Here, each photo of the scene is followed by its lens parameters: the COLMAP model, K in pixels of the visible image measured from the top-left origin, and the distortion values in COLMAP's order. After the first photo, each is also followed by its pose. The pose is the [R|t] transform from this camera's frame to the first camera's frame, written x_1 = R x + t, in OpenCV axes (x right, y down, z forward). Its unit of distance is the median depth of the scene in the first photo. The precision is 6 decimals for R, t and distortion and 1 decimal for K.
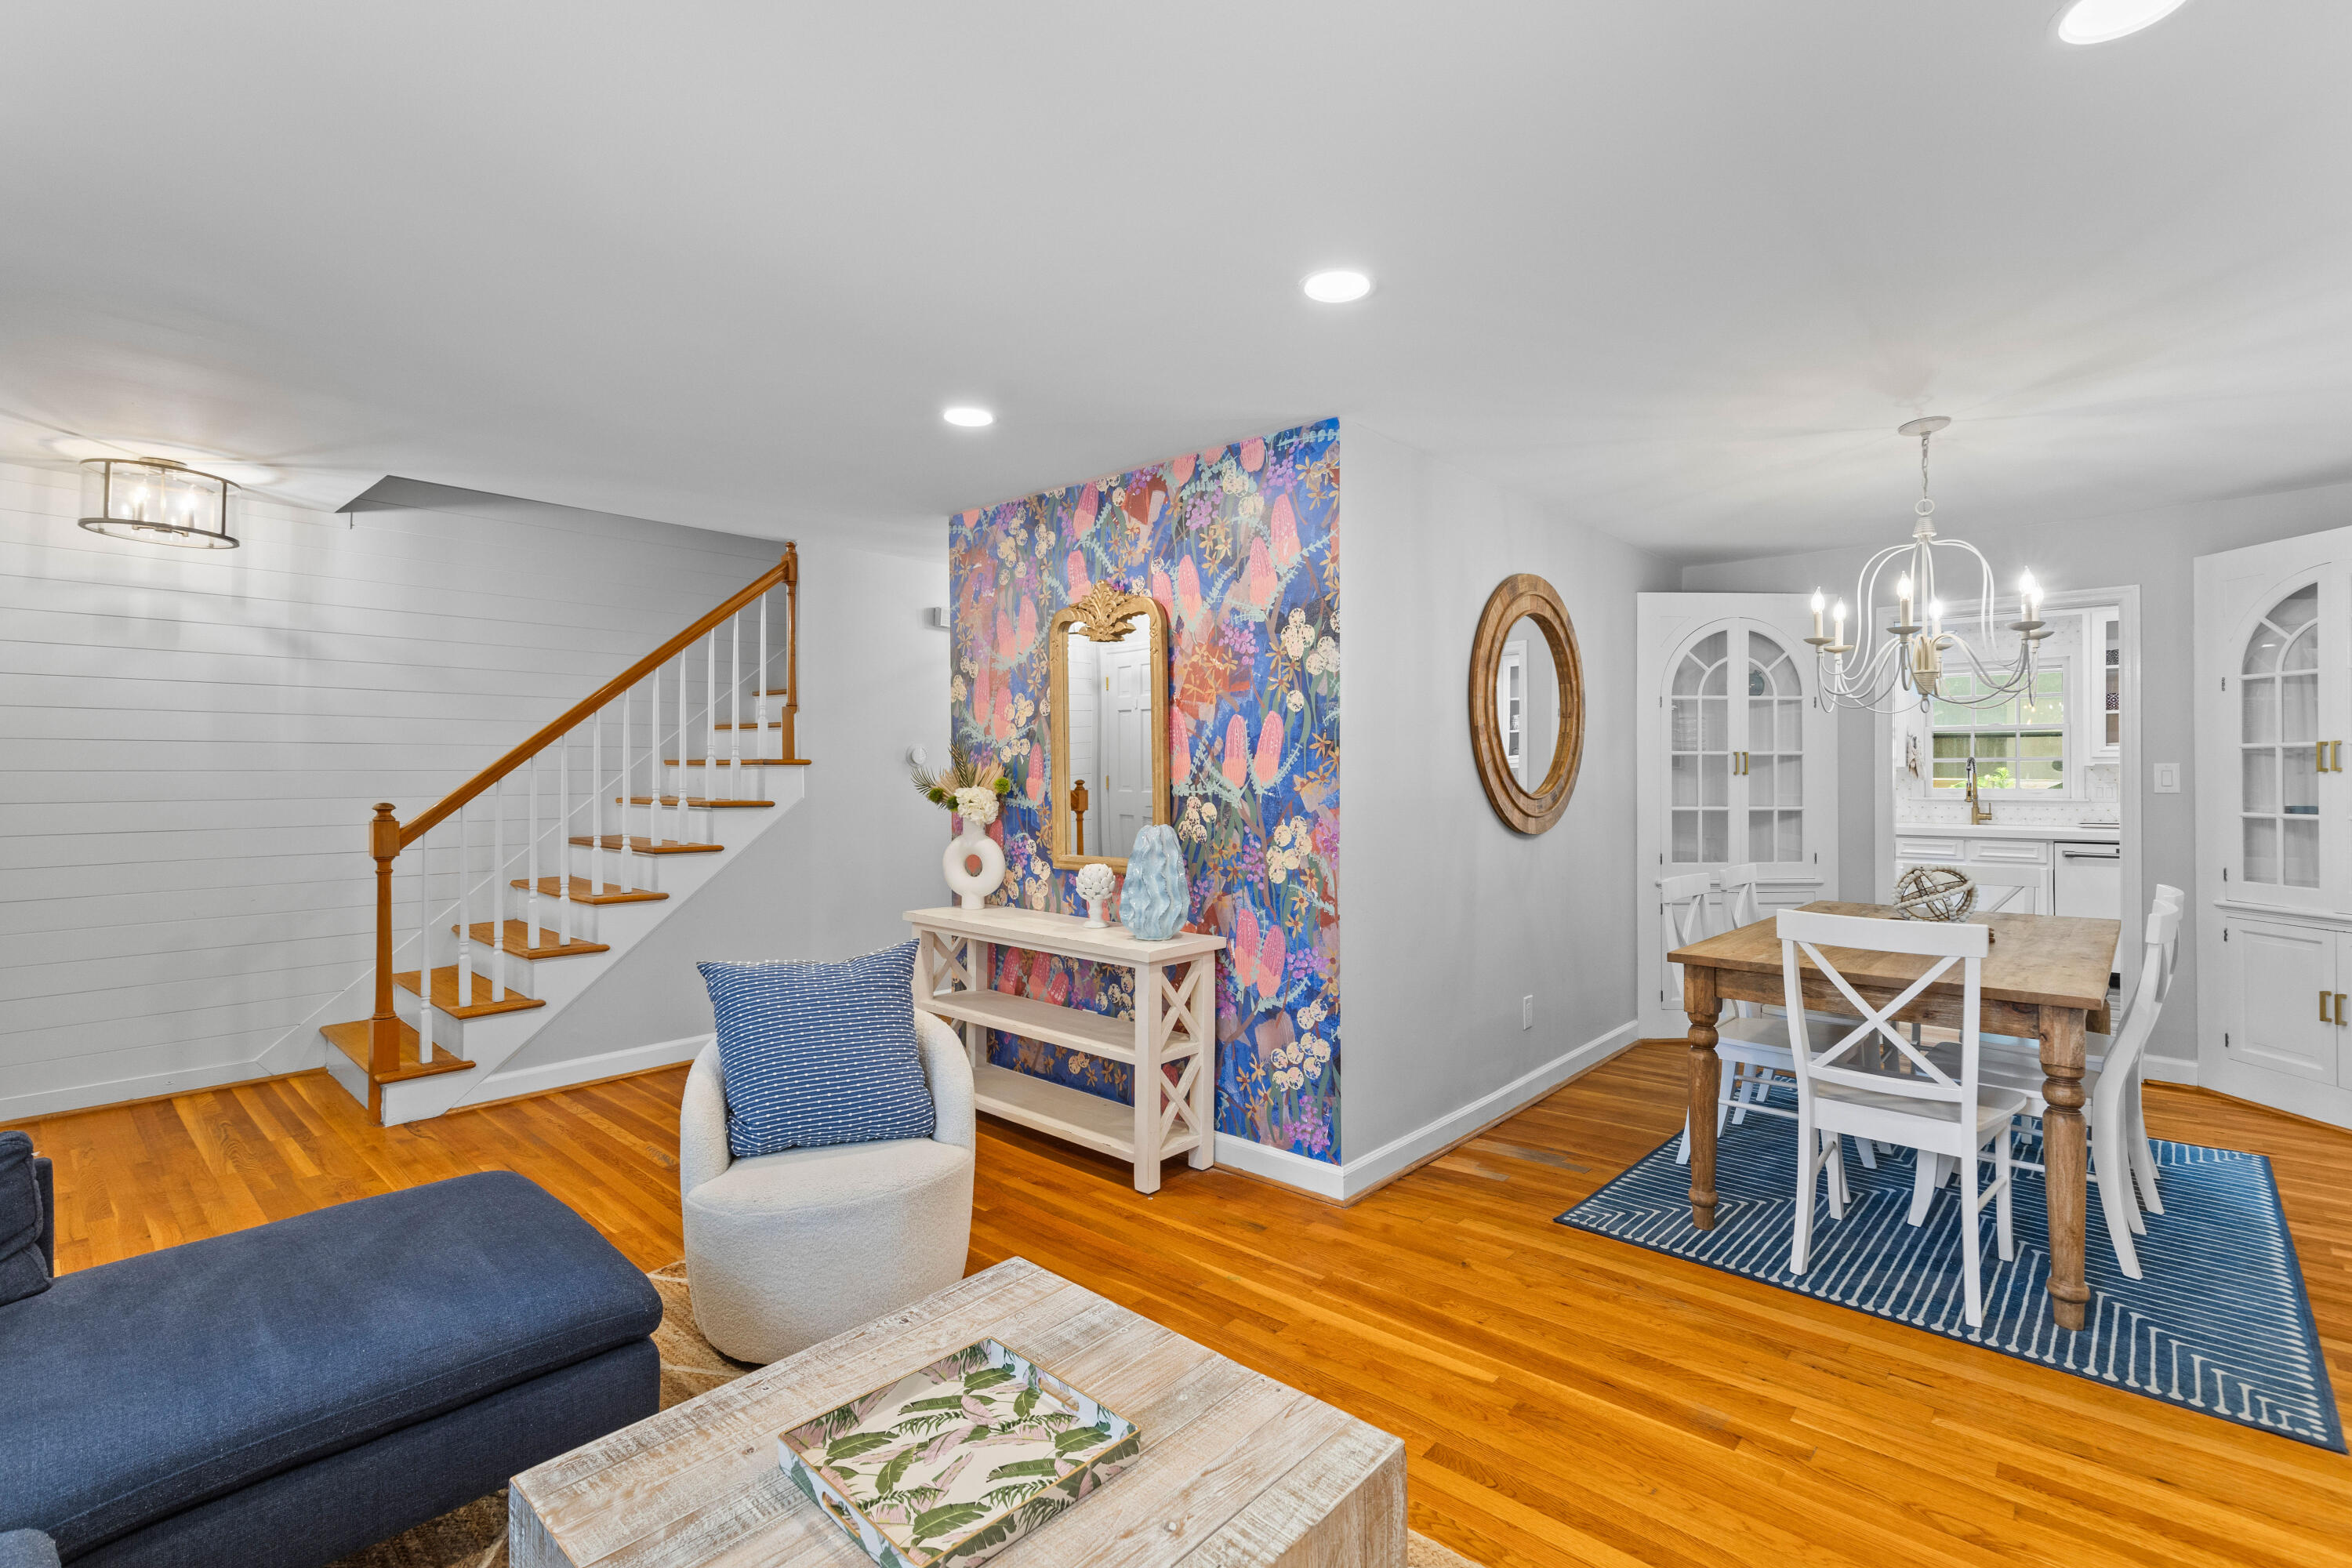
lens RADIAL K [[1071.5, 0, 1182.3], [0, 1071.5, 771.6], [0, 0, 1]] dist [0.007530, -0.001579]
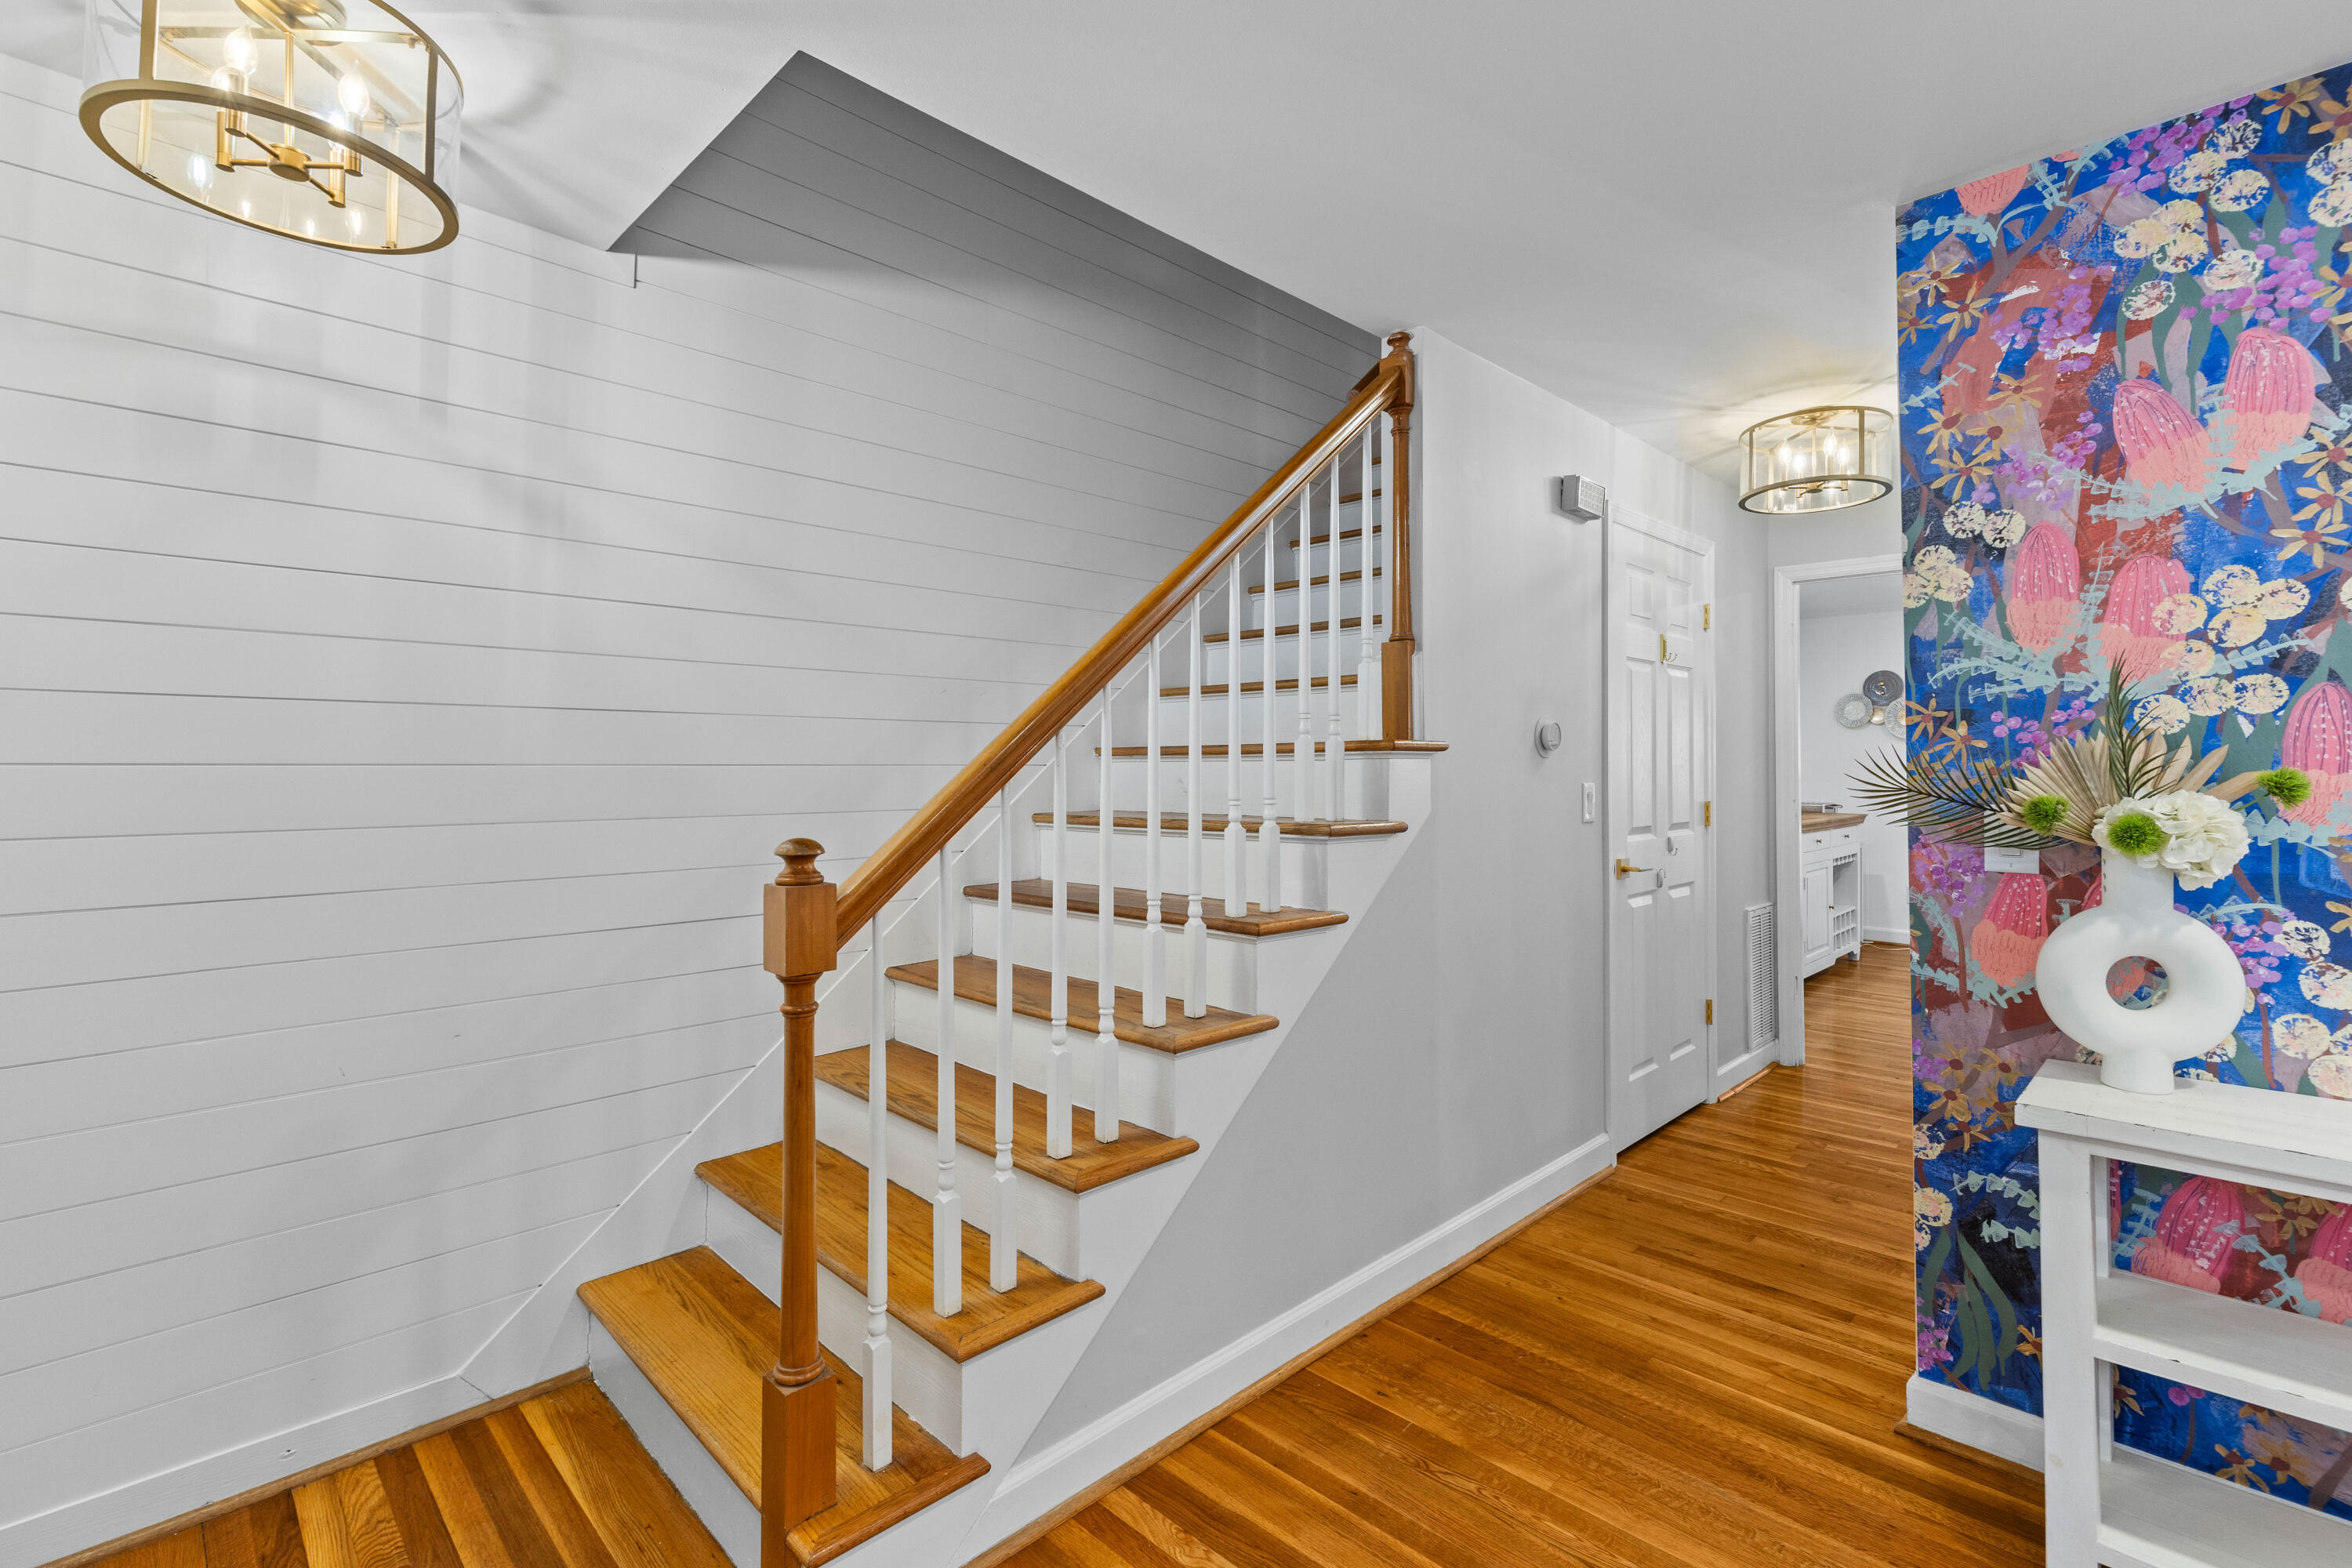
lens RADIAL K [[1071.5, 0, 1180.5], [0, 1071.5, 761.4], [0, 0, 1]] dist [0.007530, -0.001579]
pose [[0.998571, -0.006541, -0.053034, -0.525101], [0.005800, 0.999884, -0.014101, 0.006080], [0.053120, 0.013773, 0.998493, 0.548666]]
